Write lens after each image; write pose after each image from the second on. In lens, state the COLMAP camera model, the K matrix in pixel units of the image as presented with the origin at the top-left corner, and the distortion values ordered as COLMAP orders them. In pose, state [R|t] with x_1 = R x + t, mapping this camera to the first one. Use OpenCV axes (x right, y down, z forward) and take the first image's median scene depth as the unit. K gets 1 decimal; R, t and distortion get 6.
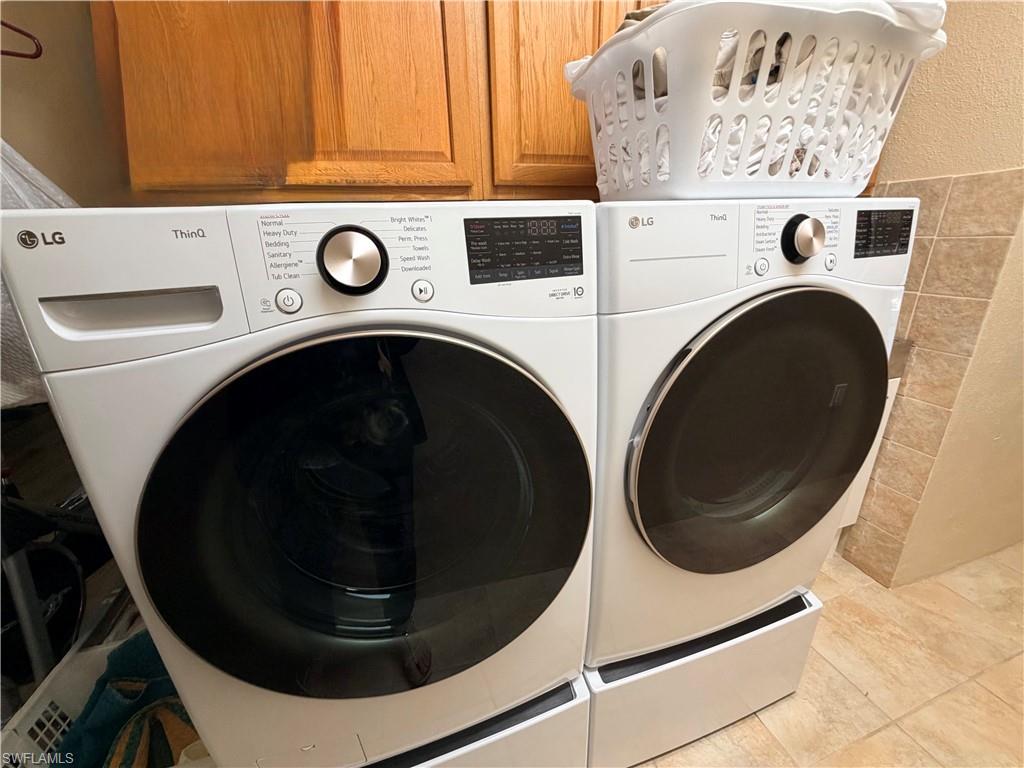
lens RADIAL K [[422.9, 0, 512.0], [0, 422.9, 384.0], [0, 0, 1]] dist [-0.000583, -0.000169]
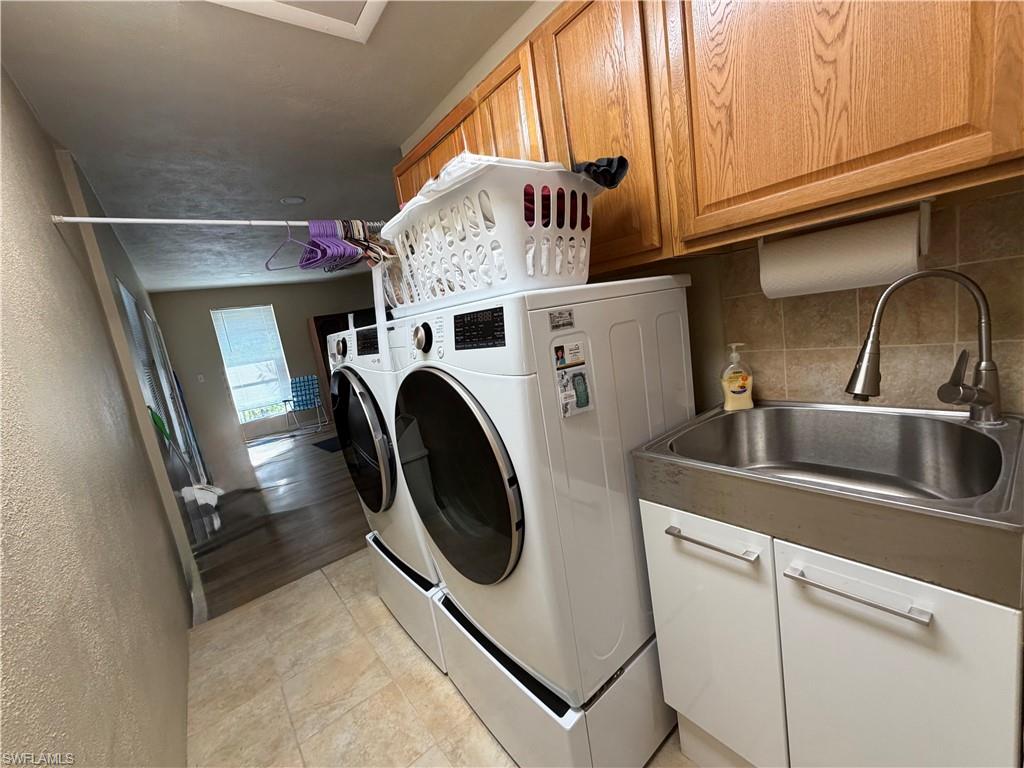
lens RADIAL K [[409.8, 0, 512.0], [0, 409.8, 384.0], [0, 0, 1]] dist [0.000158, 0.000205]
pose [[0.348925, 0.129094, -0.928217, 1.893243], [-0.185341, 0.980409, 0.066682, -0.285844], [0.918640, 0.148770, 0.366016, 0.652477]]
